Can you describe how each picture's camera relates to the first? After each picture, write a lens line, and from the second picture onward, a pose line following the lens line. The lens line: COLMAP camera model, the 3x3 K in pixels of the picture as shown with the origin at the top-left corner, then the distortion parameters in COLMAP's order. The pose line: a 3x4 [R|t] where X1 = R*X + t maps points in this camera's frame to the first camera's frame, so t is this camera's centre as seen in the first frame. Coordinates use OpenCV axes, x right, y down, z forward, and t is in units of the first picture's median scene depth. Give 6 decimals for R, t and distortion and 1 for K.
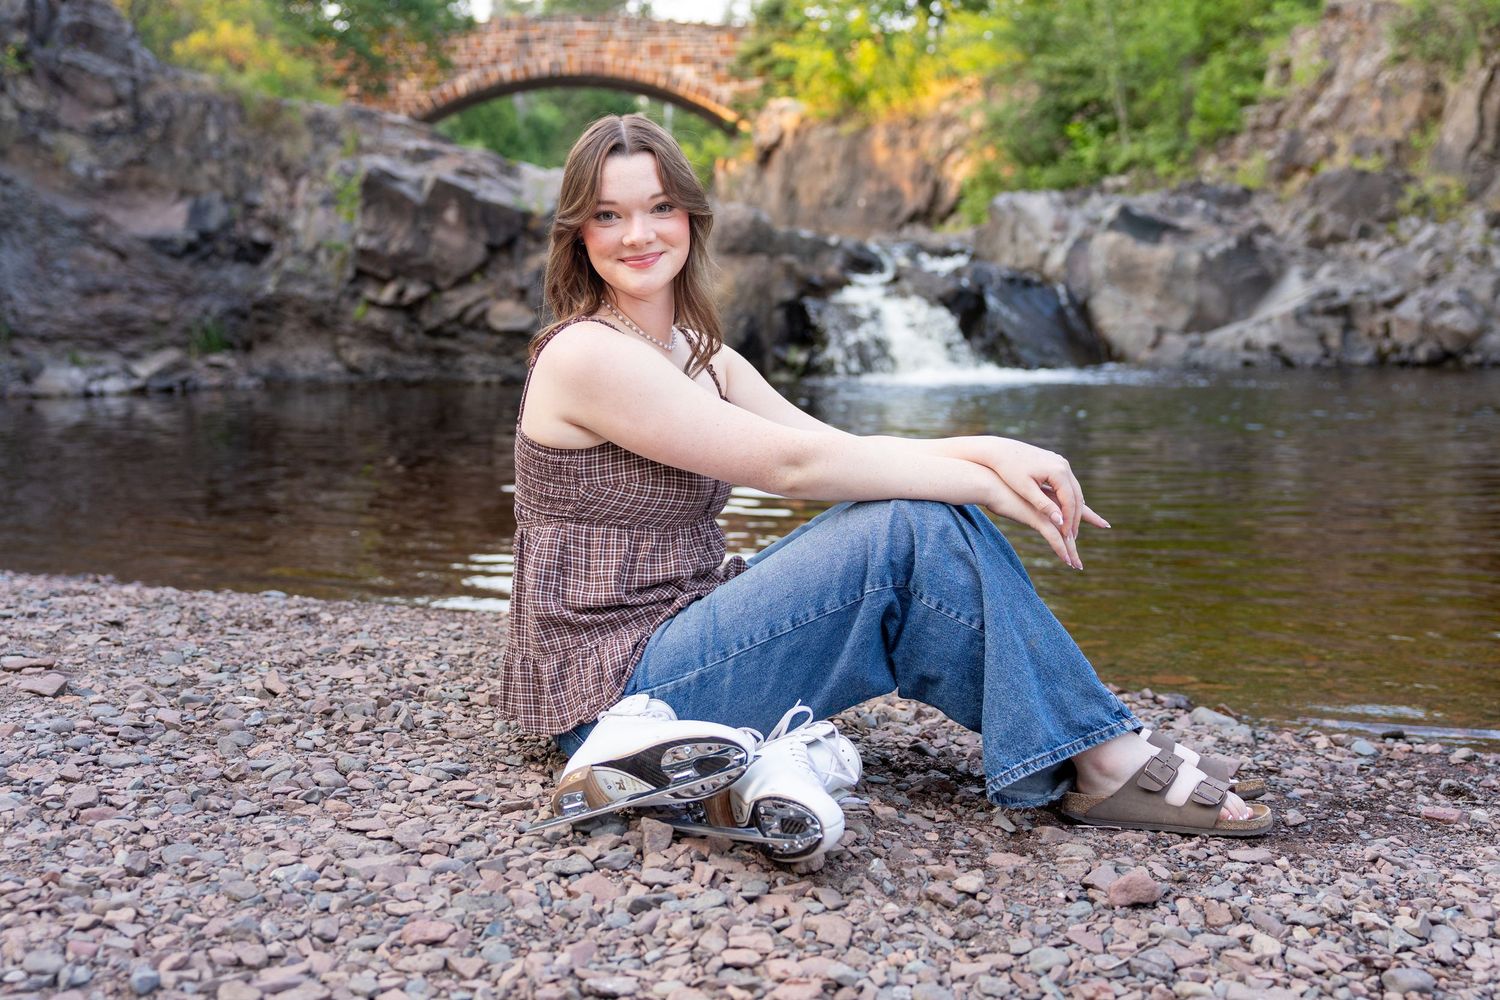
lens RADIAL K [[1683.7, 0, 748.3], [0, 1683.7, 498.4], [0, 0, 1]] dist [0.010806, 0.000000]
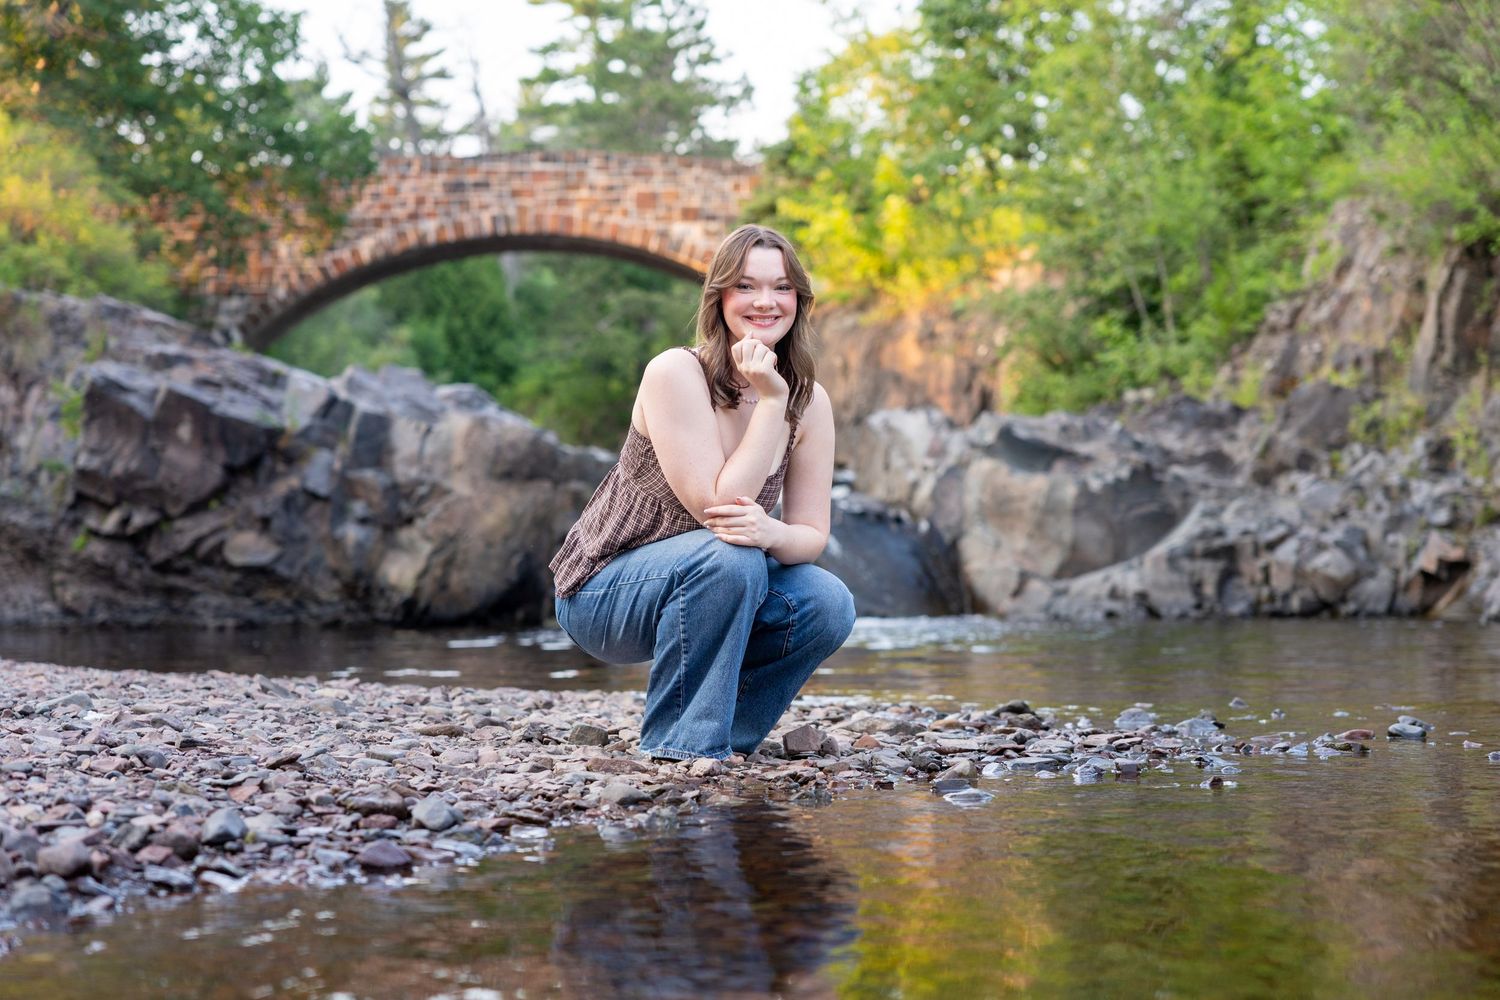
lens RADIAL K [[2866.1, 0, 750.5], [0, 2866.1, 500.4], [0, 0, 1]] dist [0.018130, 0.000000]
pose [[0.997352, 0.009839, -0.072055, 0.210626], [-0.020117, 0.989468, -0.143349, 0.068485], [0.069886, 0.144419, 0.987046, -0.406169]]
